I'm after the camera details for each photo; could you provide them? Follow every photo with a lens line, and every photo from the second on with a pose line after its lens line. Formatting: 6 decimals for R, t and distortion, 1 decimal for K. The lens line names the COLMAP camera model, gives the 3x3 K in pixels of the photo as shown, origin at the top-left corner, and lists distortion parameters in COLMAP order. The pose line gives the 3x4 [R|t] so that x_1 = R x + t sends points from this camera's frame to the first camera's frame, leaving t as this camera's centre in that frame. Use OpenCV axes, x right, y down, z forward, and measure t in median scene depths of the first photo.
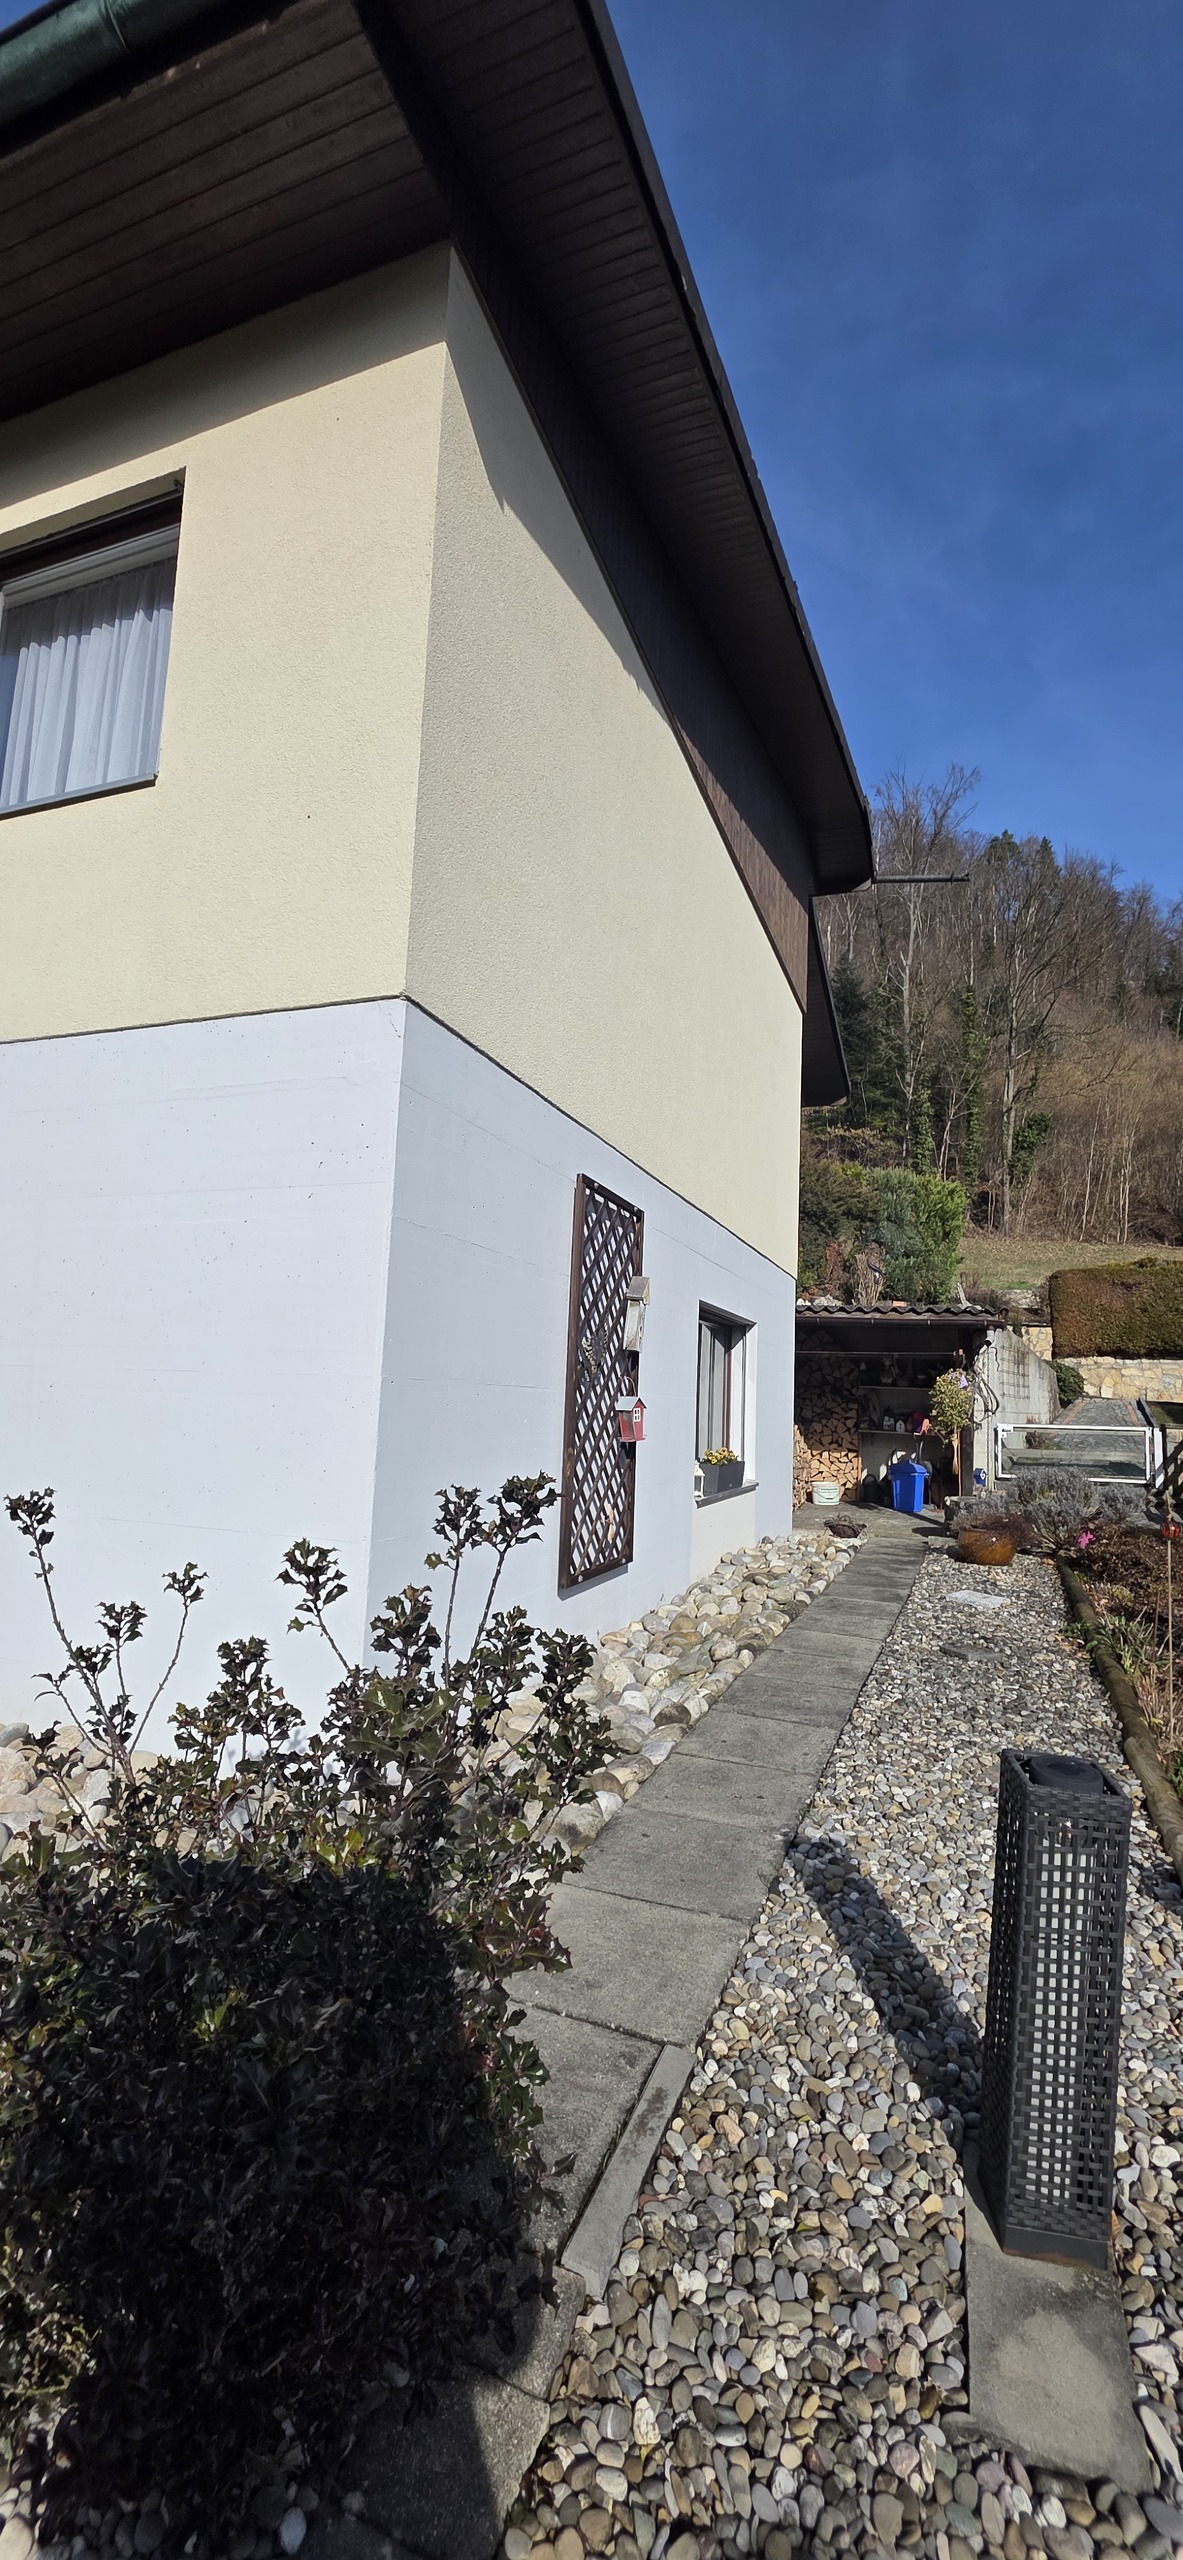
lens RADIAL K [[1023.7, 0, 592.4], [0, 1023.7, 1278.5], [0, 0, 1]] dist [0.001487, -0.000731]
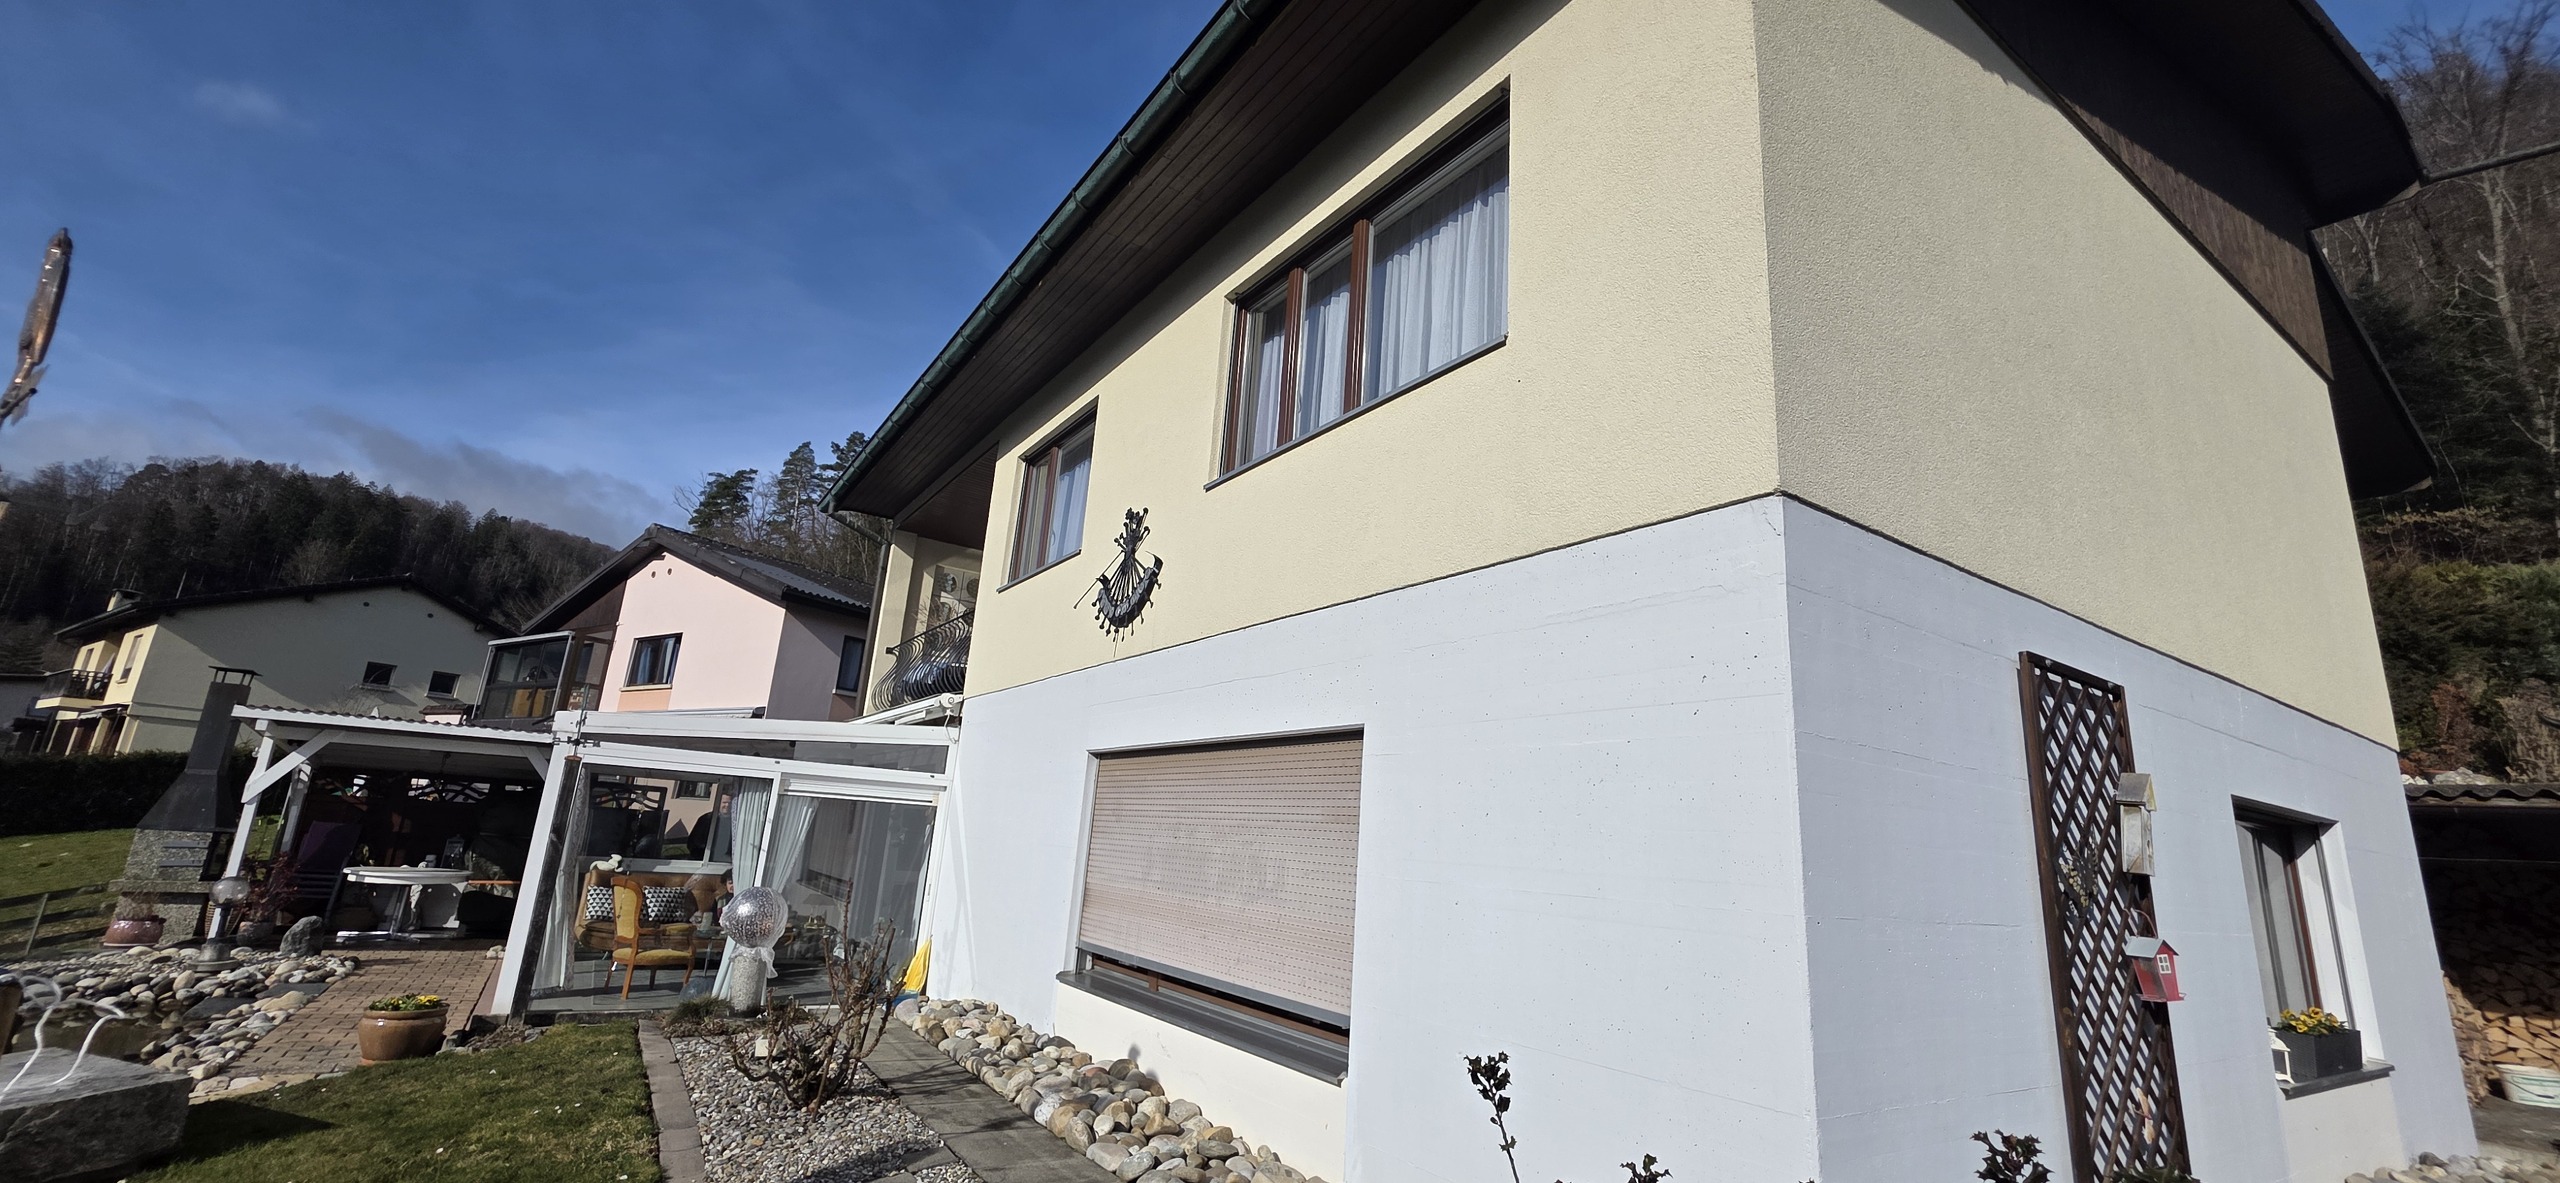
lens RADIAL K [[1023.7, 0, 1279.8], [0, 1023.7, 588.6], [0, 0, 1]] dist [0.001487, -0.000731]
pose [[0.816445, -0.128673, -0.562904, -0.023807], [0.034508, 0.983986, -0.174876, -0.023951], [0.576391, 0.123352, 0.807811, -0.002395]]
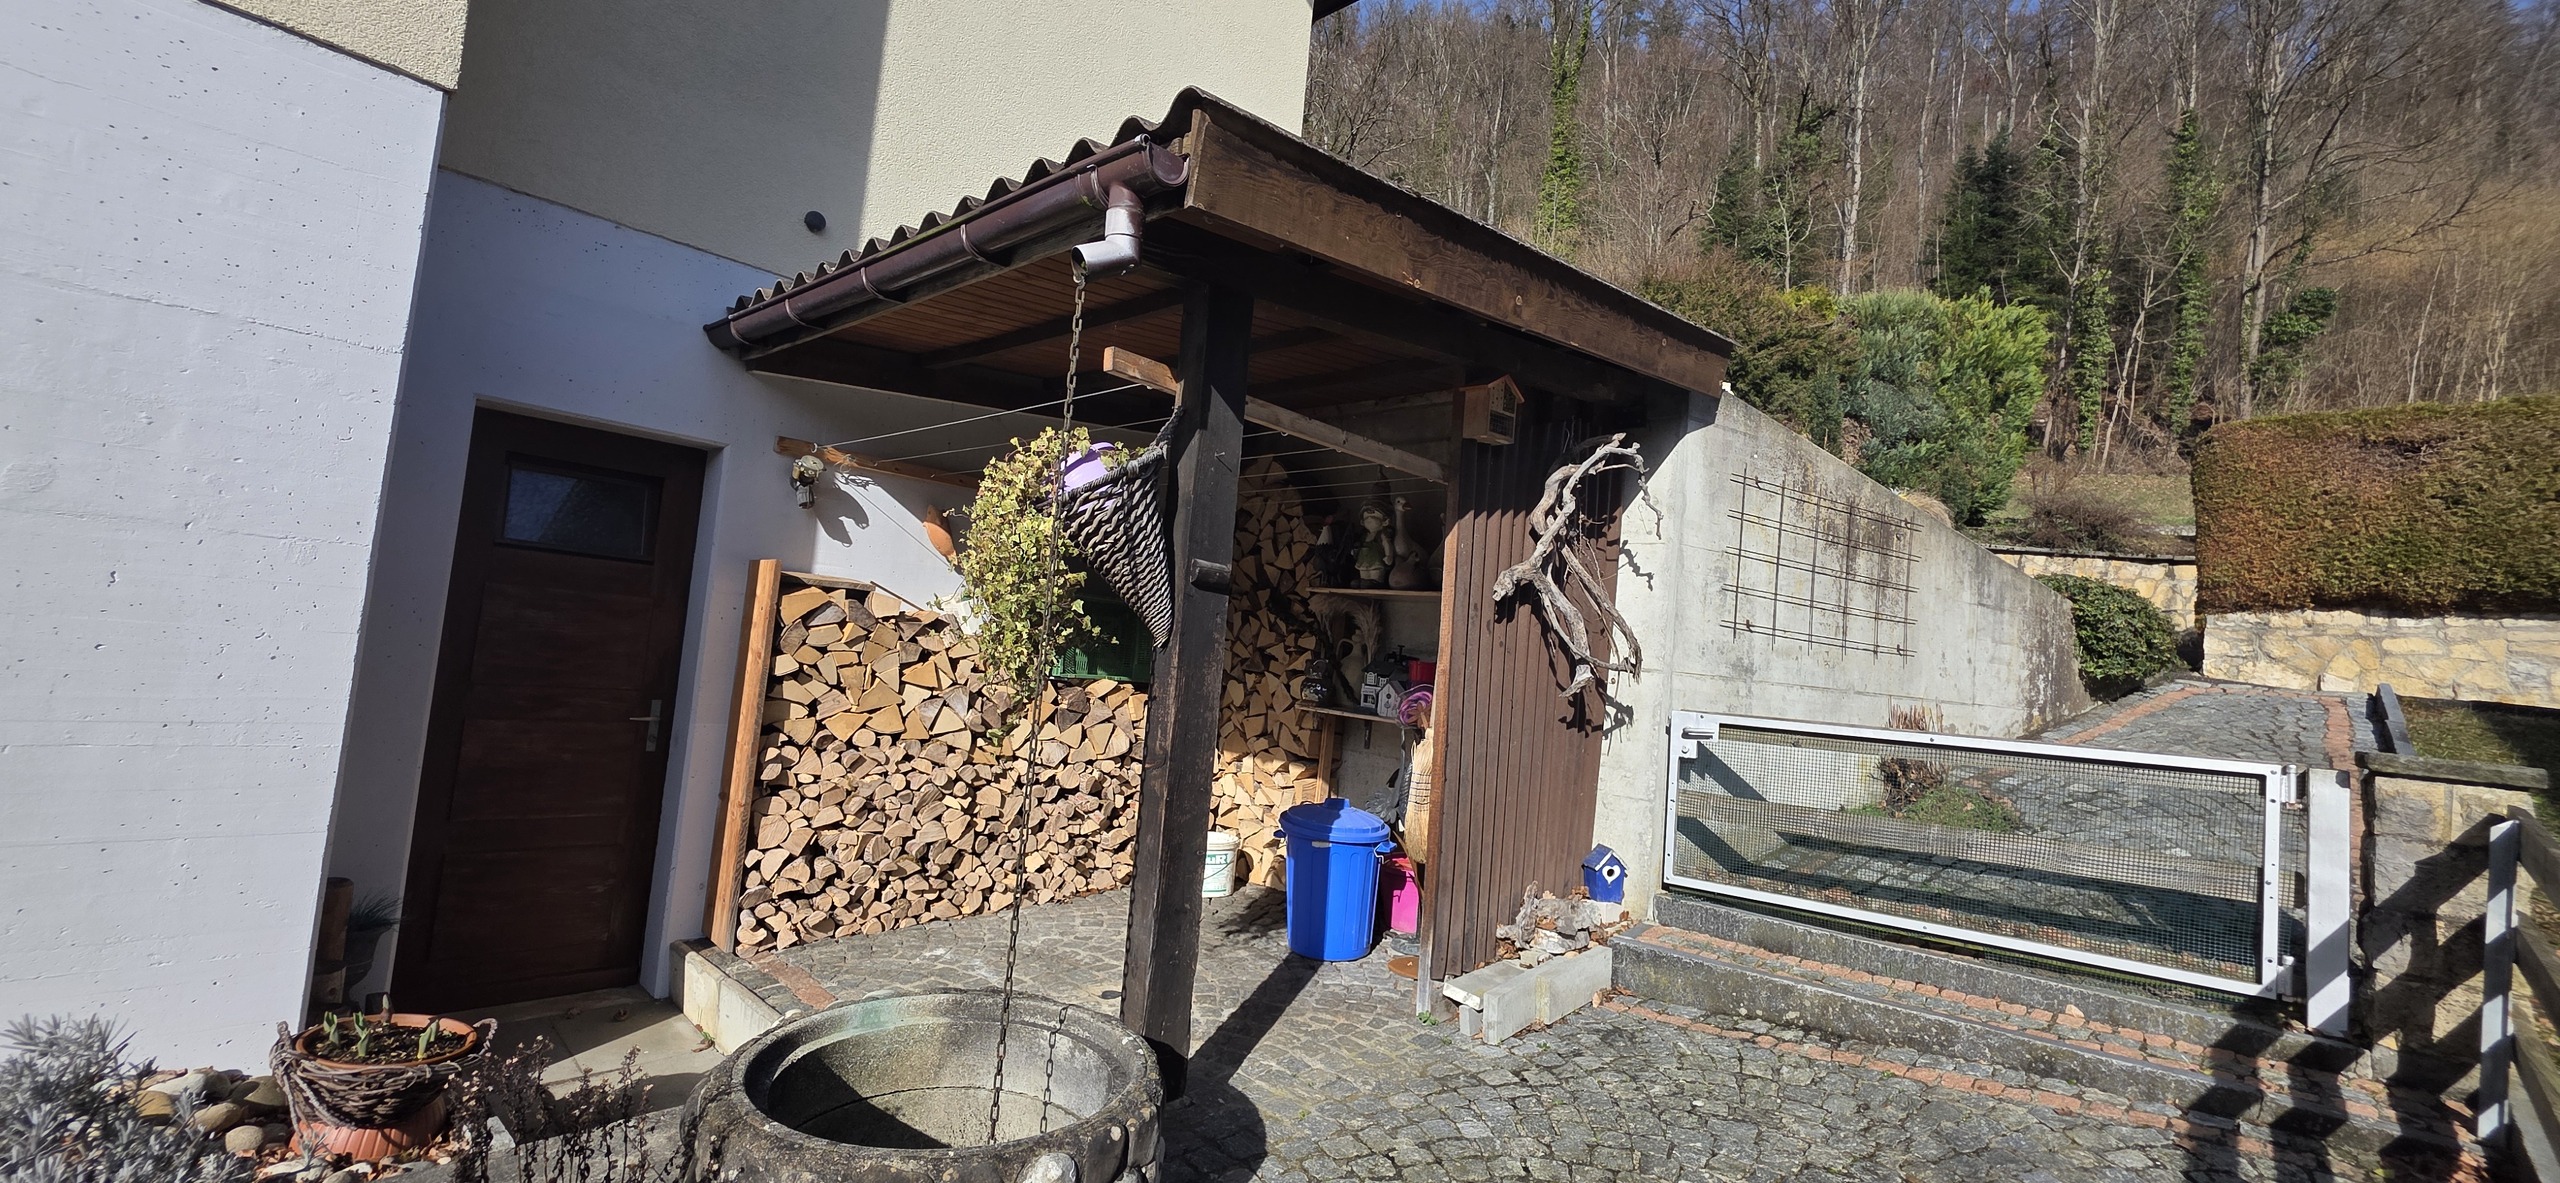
lens RADIAL K [[1023.7, 0, 1276.7], [0, 1023.7, 585.3], [0, 0, 1]] dist [0.001487, -0.000731]
pose [[0.922200, 0.019595, -0.386217, 0.444483], [-0.010365, 0.999609, 0.025966, 0.106497], [0.386575, -0.019942, 0.922042, 0.734828]]
